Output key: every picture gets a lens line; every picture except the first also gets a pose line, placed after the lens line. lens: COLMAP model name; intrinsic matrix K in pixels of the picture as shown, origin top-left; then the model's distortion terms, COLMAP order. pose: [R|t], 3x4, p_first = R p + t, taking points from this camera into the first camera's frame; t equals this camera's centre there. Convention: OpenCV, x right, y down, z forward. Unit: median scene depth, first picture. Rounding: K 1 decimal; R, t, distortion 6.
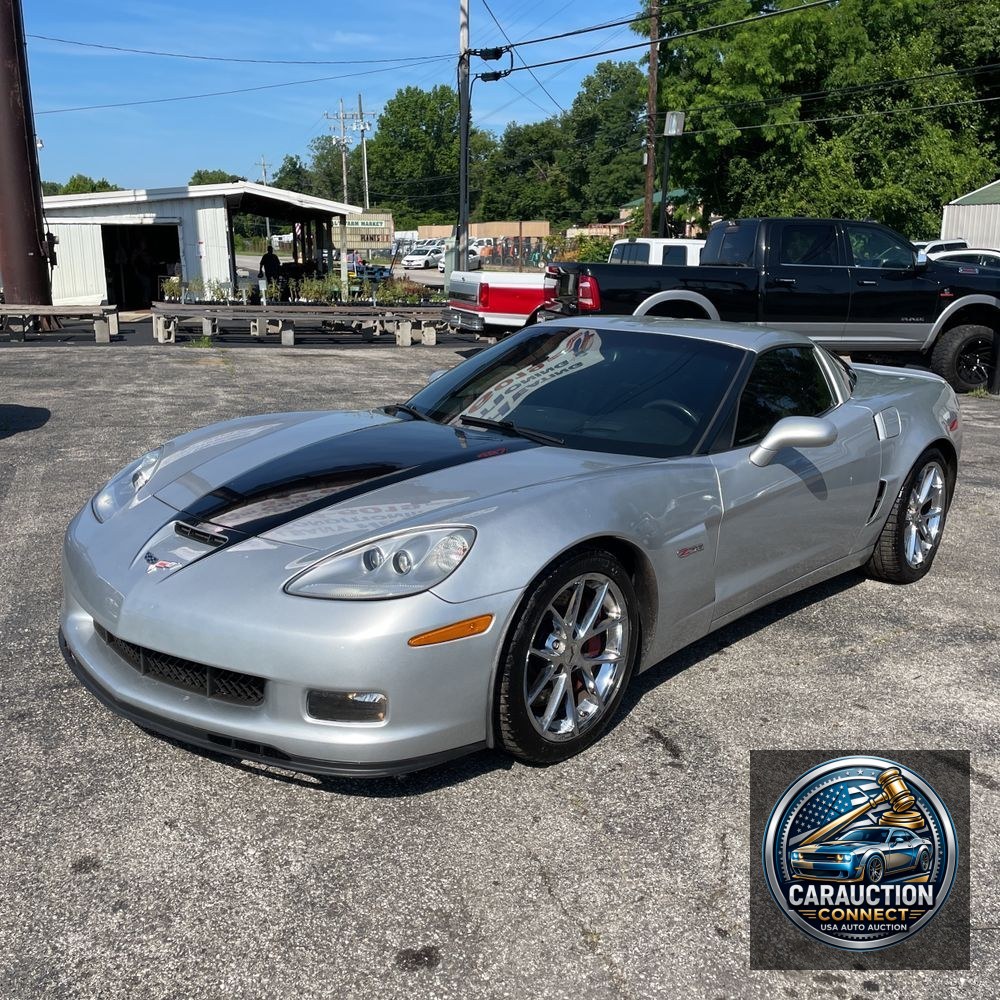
lens RADIAL K [[1023.1, 0, 505.6], [0, 1023.1, 502.1], [0, 0, 1]] dist [0.014195, 0.000000]
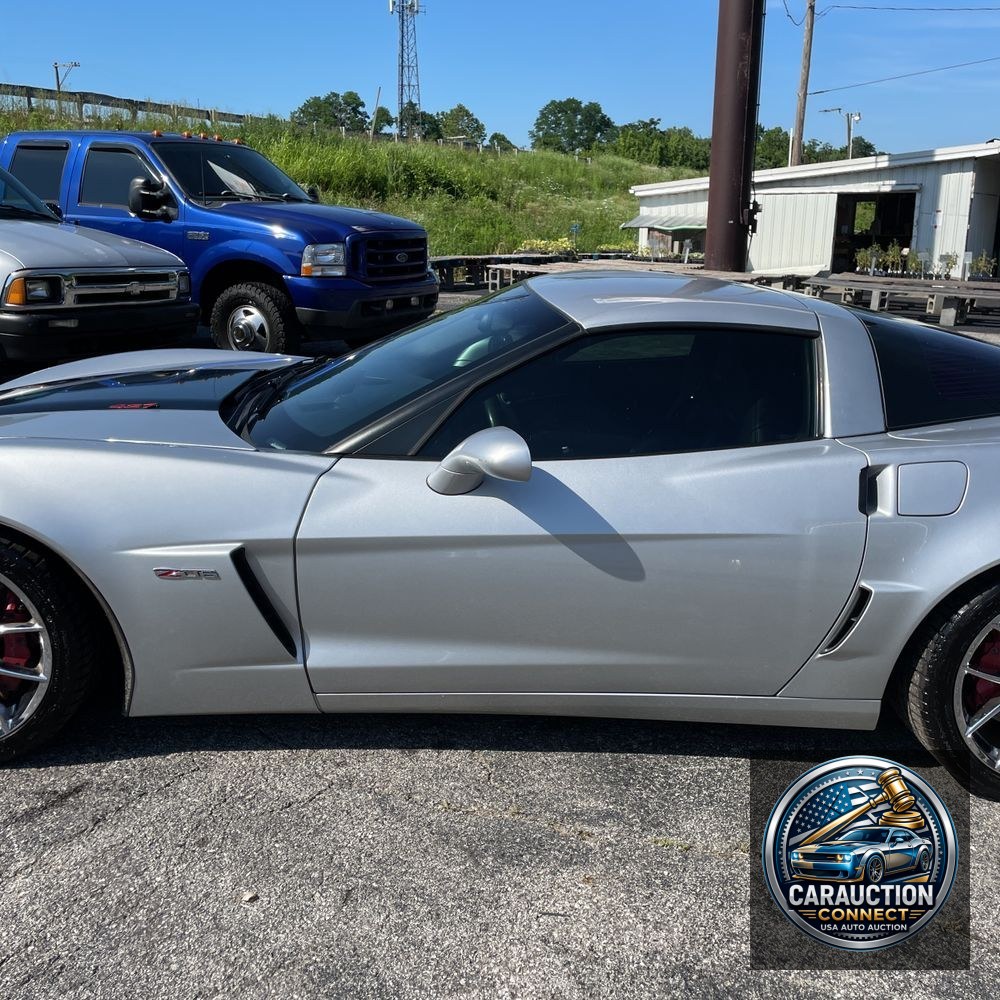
lens RADIAL K [[1023.1, 0, 503.8], [0, 1023.1, 497.8], [0, 0, 1]] dist [0.014195, 0.000000]
pose [[0.684136, 0.189972, -0.704179, 0.158937], [-0.178708, 0.979714, 0.090683, -0.021159], [0.707122, 0.063803, 0.704207, 0.124298]]
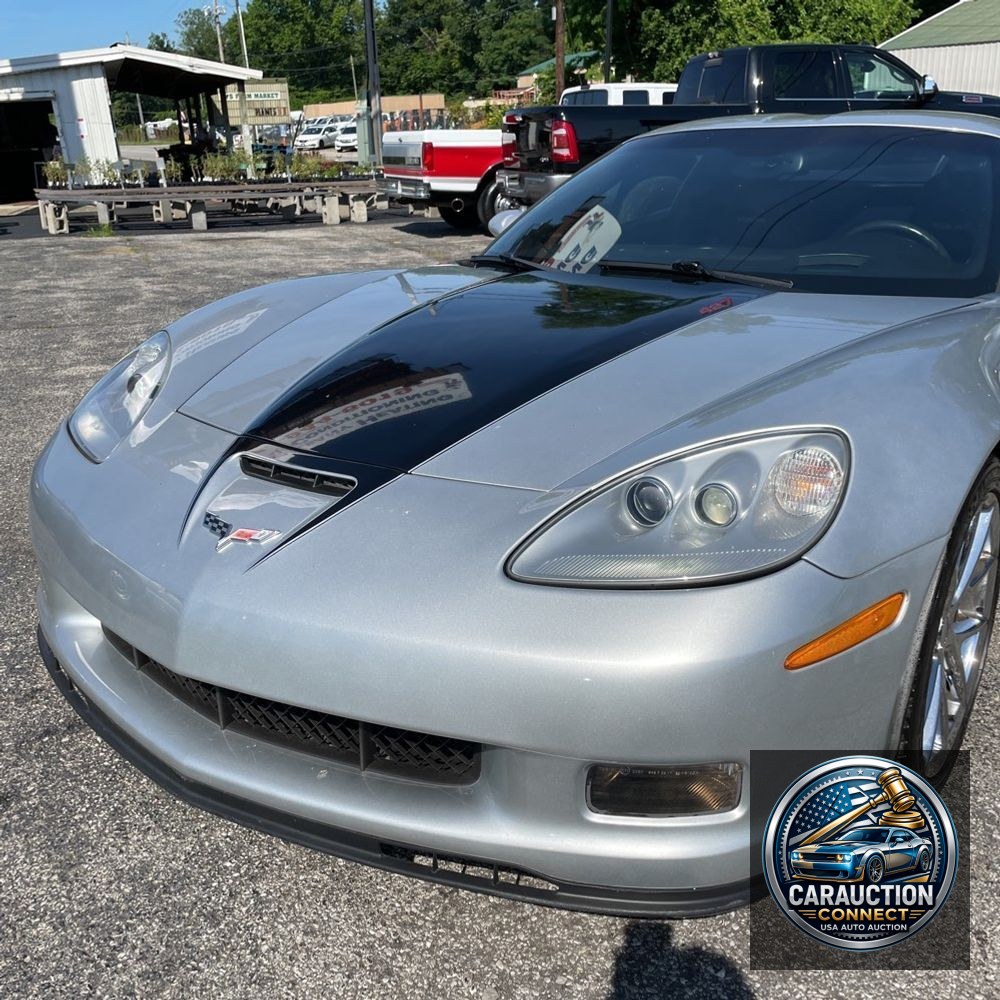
lens RADIAL K [[1023.1, 0, 499.7], [0, 1023.1, 503.1], [0, 0, 1]] dist [0.014195, 0.000000]
pose [[0.994234, -0.073625, 0.077964, -0.040088], [0.064710, 0.991681, 0.111272, -0.001523], [-0.085508, -0.105585, 0.990727, 0.074055]]
